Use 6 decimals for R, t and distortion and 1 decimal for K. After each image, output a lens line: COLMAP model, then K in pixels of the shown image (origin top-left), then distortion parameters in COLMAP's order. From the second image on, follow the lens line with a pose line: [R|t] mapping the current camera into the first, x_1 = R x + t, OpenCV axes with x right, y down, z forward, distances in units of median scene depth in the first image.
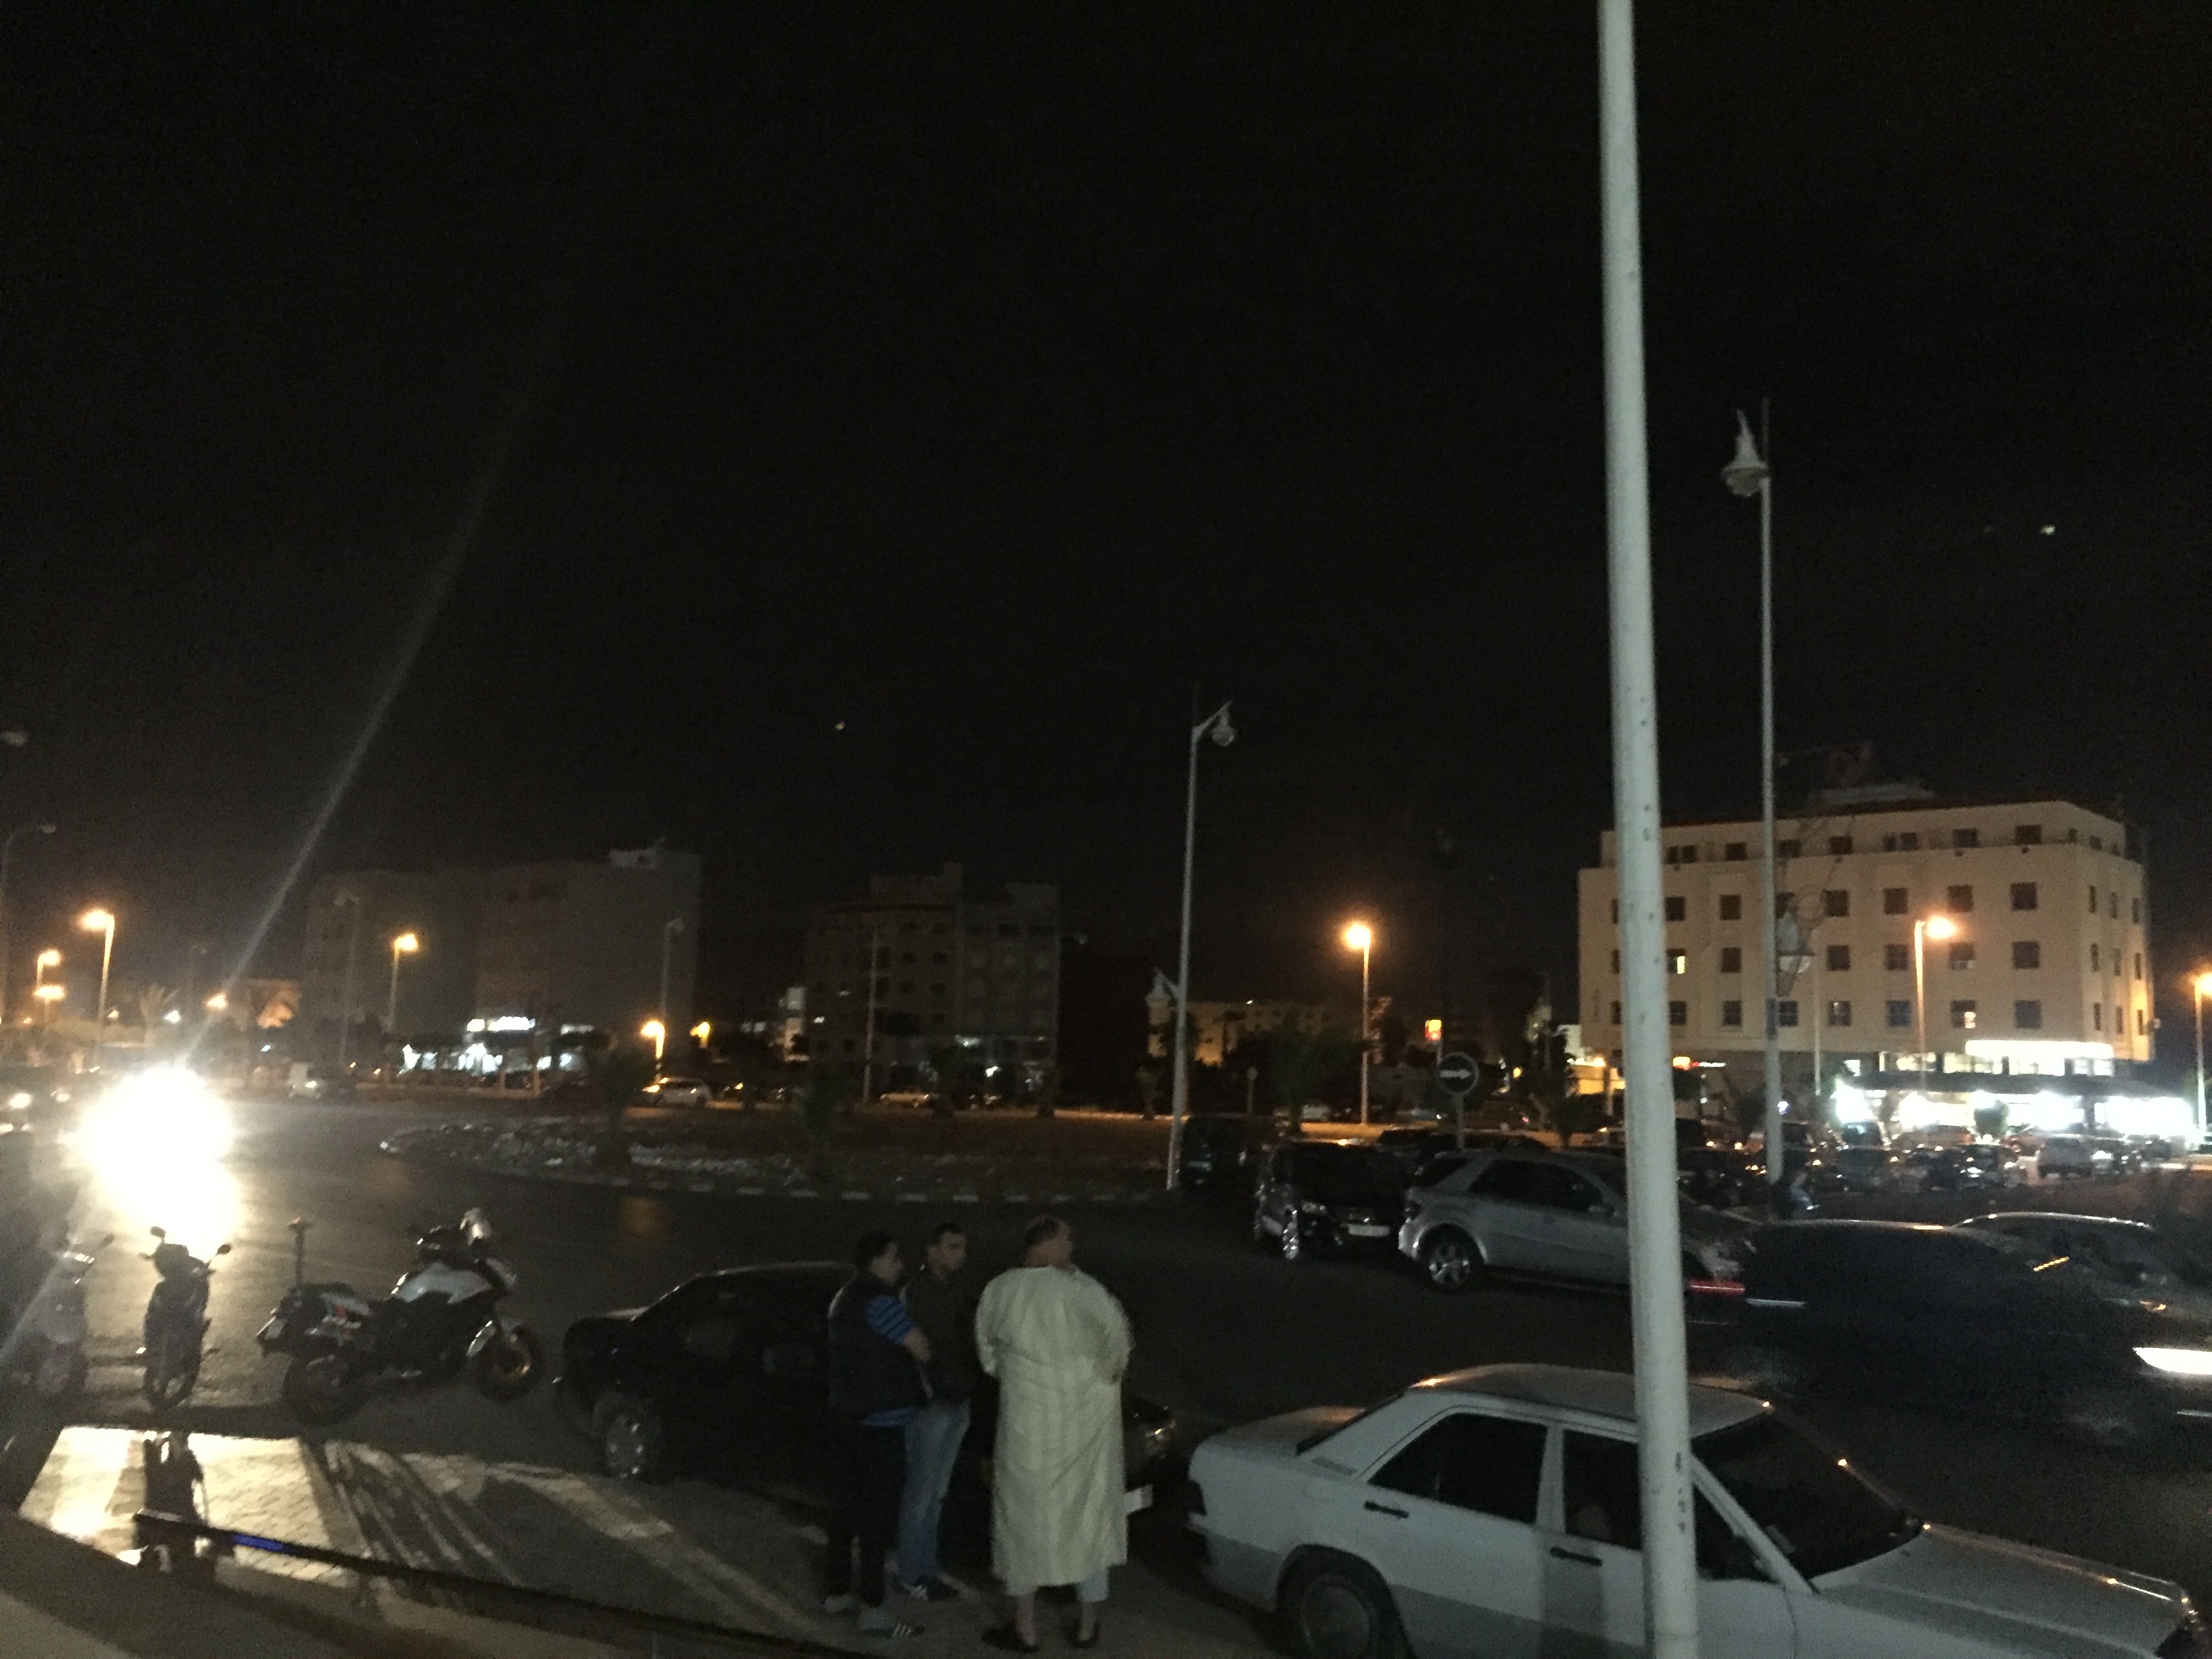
lens RADIAL K [[1862.2, 0, 1106.3], [0, 1862.2, 829.8], [0, 0, 1]] dist [0.028071, -0.039401]
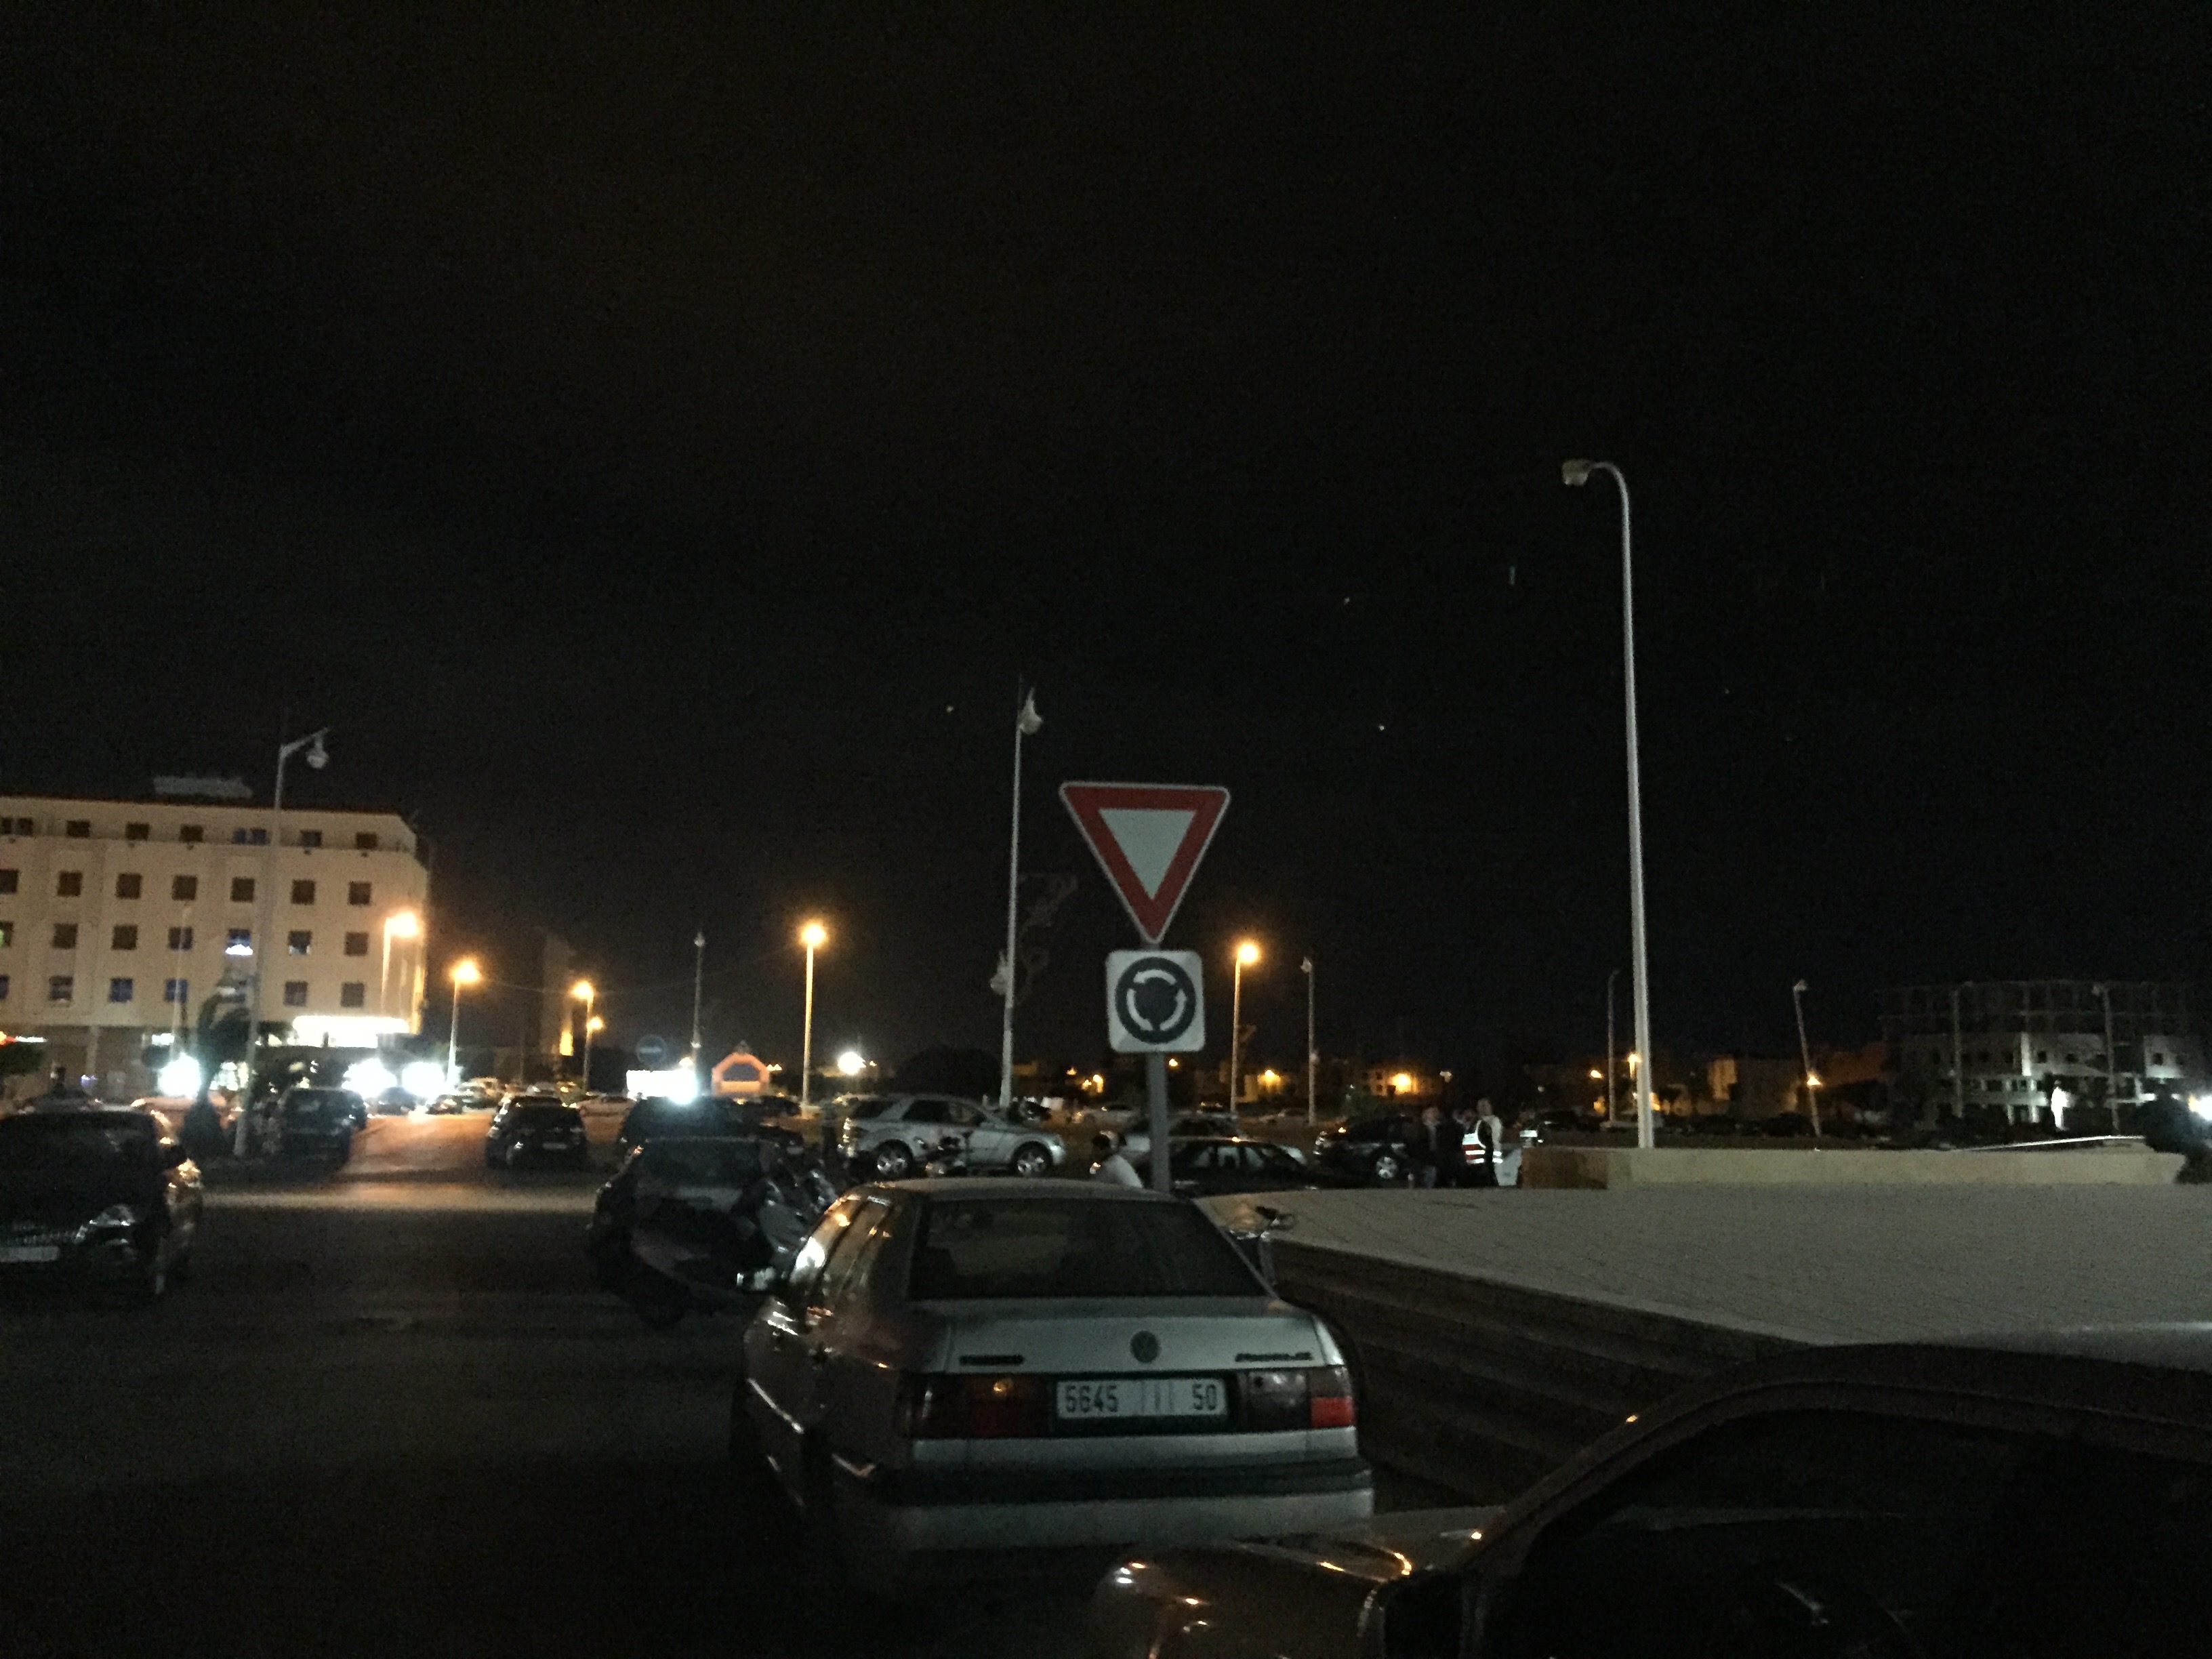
lens RADIAL K [[1862.2, 0, 1103.2], [0, 1862.2, 829.2], [0, 0, 1]] dist [0.028071, -0.039401]
pose [[0.536568, 0.093863, 0.838621, -0.306129], [-0.106140, 0.993409, -0.043277, -0.004150], [-0.837155, -0.065790, 0.542994, -0.016850]]
